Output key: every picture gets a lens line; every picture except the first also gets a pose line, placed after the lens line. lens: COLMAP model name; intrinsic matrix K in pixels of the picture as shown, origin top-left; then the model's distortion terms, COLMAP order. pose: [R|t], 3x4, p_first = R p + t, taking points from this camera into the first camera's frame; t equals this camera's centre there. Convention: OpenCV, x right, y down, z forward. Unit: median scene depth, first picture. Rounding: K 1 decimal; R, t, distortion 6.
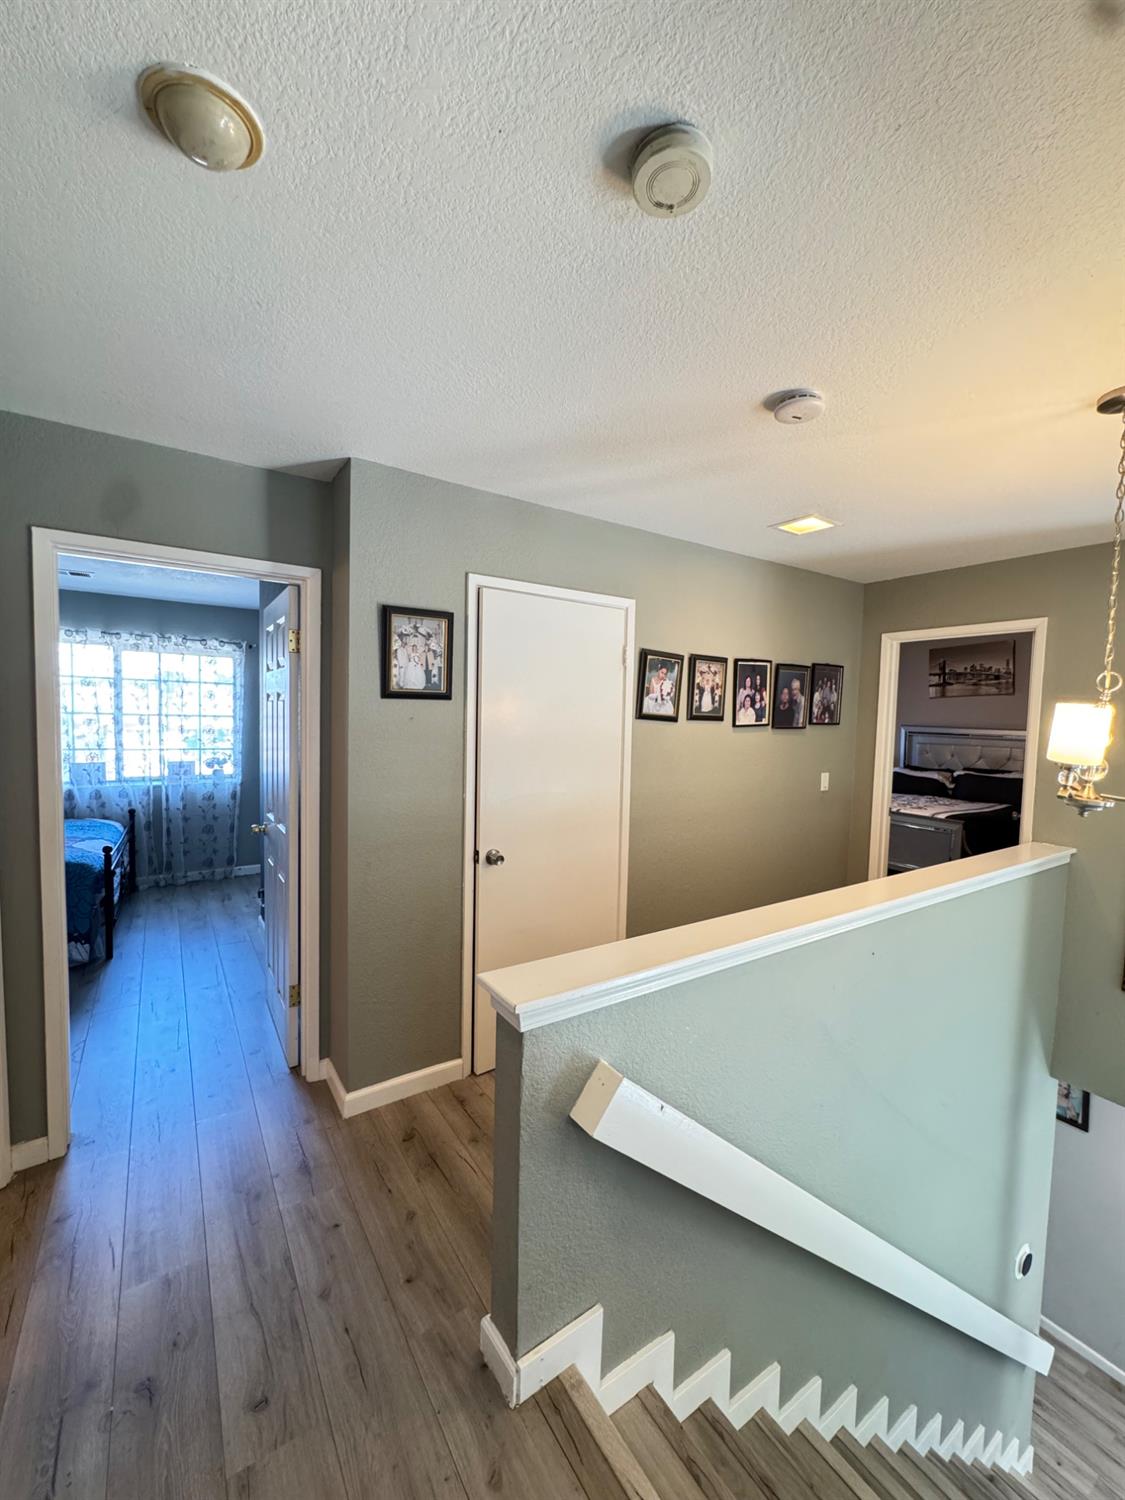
lens RADIAL K [[601.9, 0, 557.2], [0, 601.9, 753.3], [0, 0, 1]] dist [-0.001830, -0.000106]
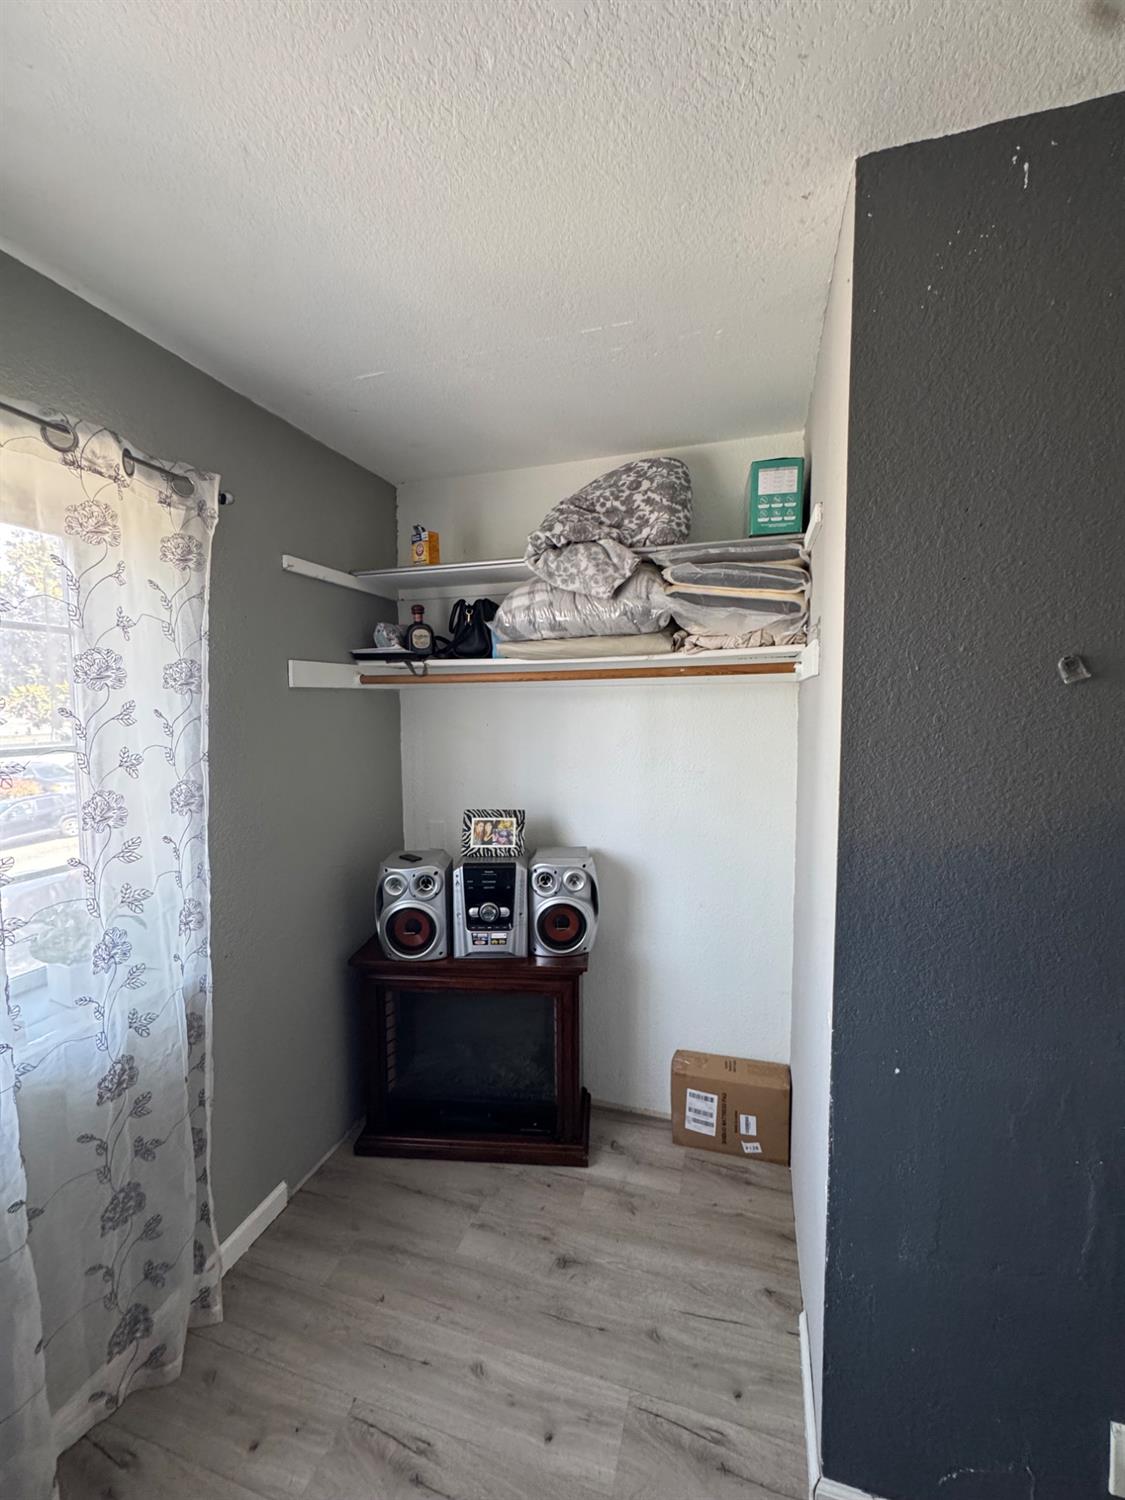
lens RADIAL K [[601.9, 0, 566.8], [0, 601.9, 741.4], [0, 0, 1]] dist [-0.001830, -0.000106]
pose [[0.765318, -0.069676, 0.639870, -0.601757], [0.059369, 0.997527, 0.037614, -0.066412], [-0.640908, 0.009202, 0.767562, 0.708127]]
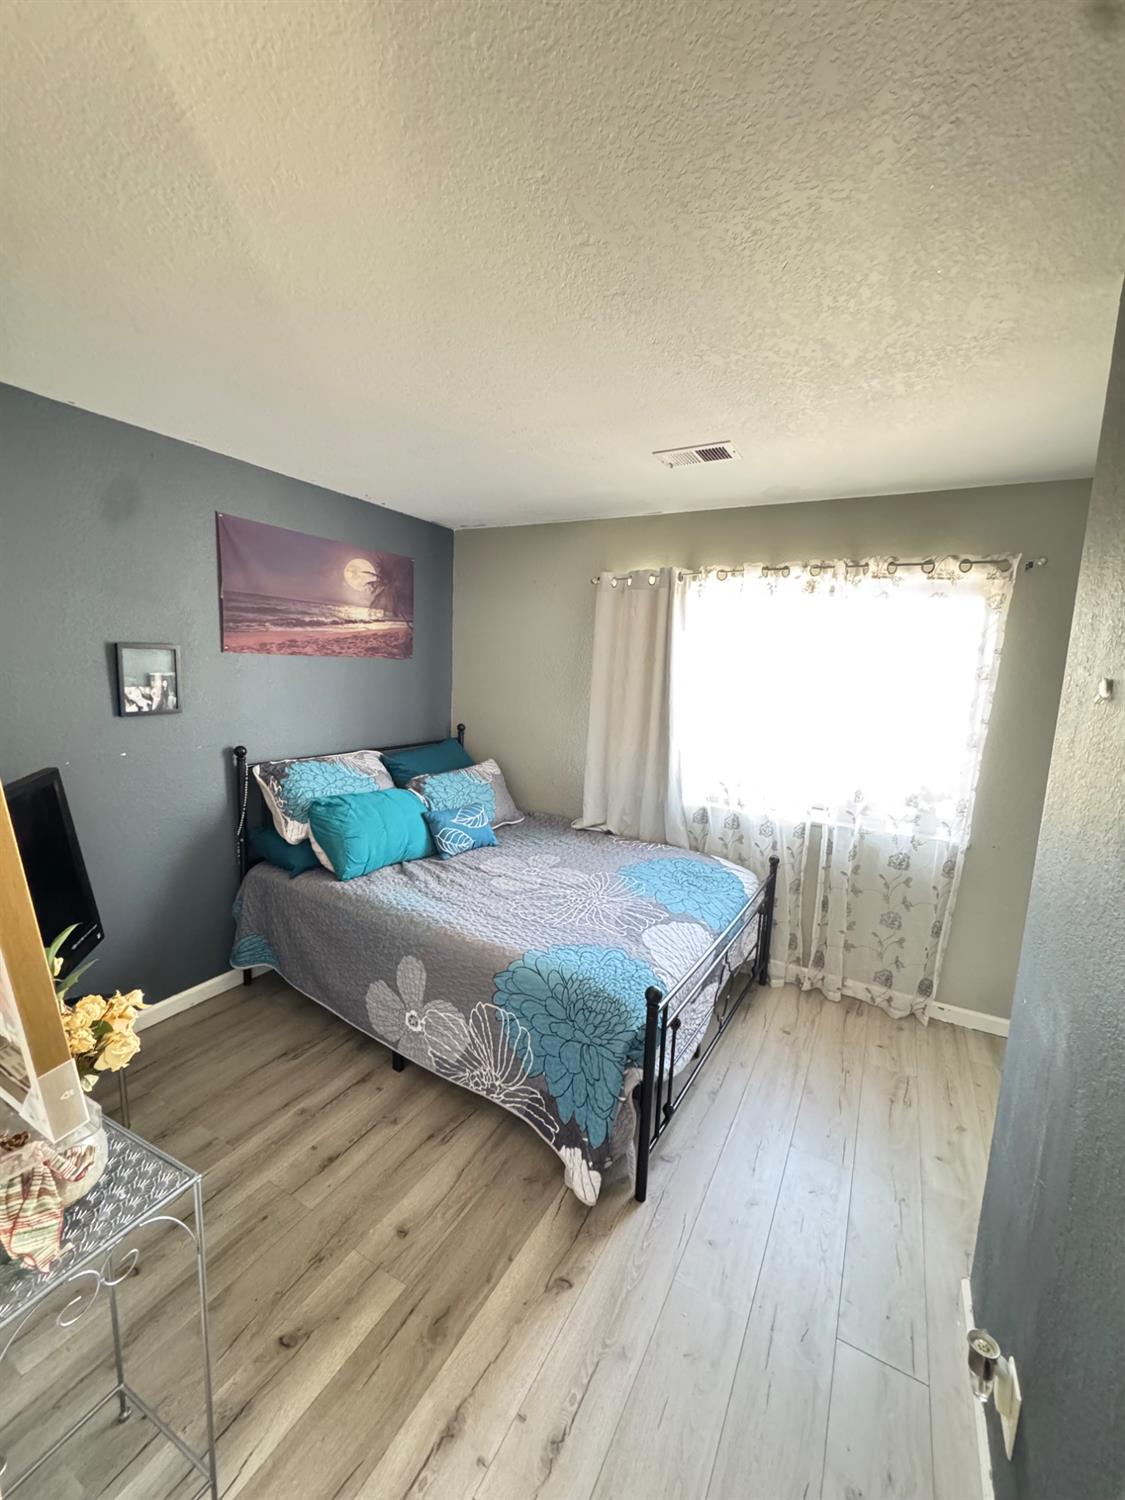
lens RADIAL K [[601.9, 0, 566.9], [0, 601.9, 747.3], [0, 0, 1]] dist [-0.001830, -0.000106]
pose [[0.468561, 0.114734, -0.875949, -0.268571], [-0.082658, 0.992875, 0.085834, -0.051288], [0.879556, 0.032186, 0.474706, 0.495593]]
